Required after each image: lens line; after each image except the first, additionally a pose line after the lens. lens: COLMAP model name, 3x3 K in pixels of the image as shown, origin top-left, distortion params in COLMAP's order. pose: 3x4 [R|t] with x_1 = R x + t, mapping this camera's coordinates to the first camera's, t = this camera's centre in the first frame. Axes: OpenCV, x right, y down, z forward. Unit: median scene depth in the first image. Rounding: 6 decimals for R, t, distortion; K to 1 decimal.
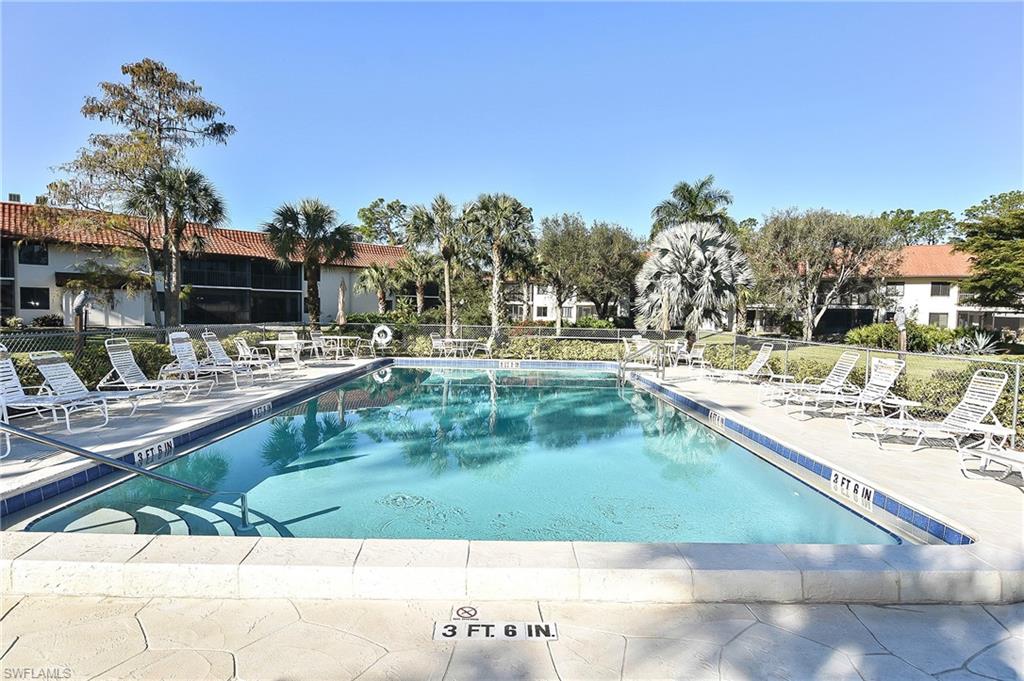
lens RADIAL K [[557.7, 0, 521.8], [0, 557.7, 344.5], [0, 0, 1]] dist [-0.015223, -0.000707]
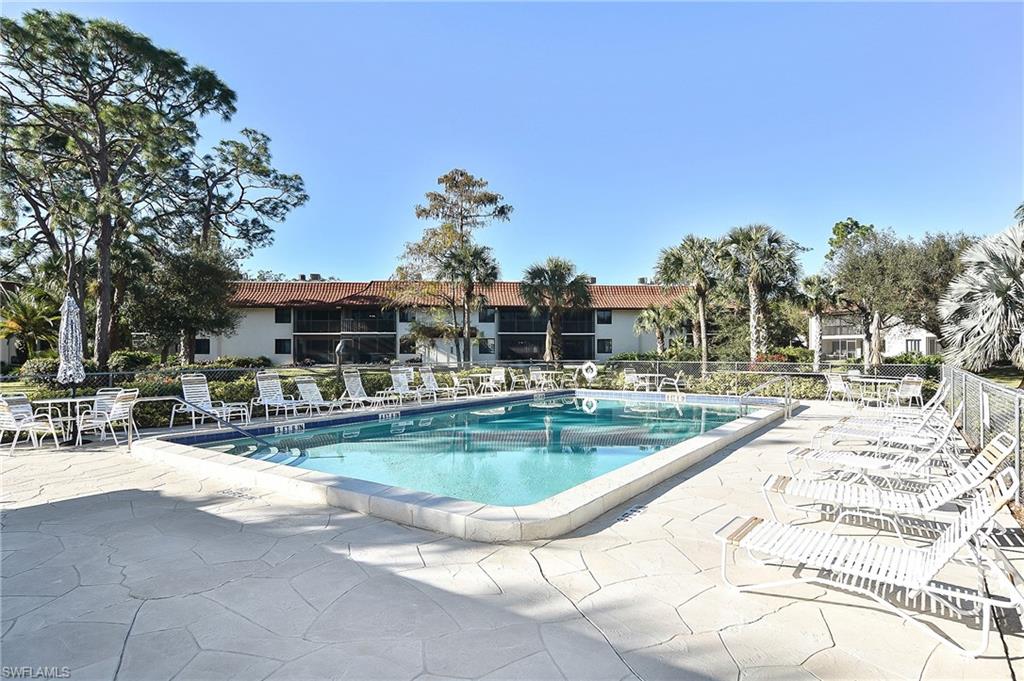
lens RADIAL K [[566.9, 0, 512.0], [0, 566.9, 340.5], [0, 0, 1]] dist [-0.000864, -0.000506]
pose [[0.808195, -0.032413, -0.588022, 0.245551], [-0.014088, 0.997134, -0.074326, 0.008145], [0.588746, 0.068354, 0.805422, -0.020980]]
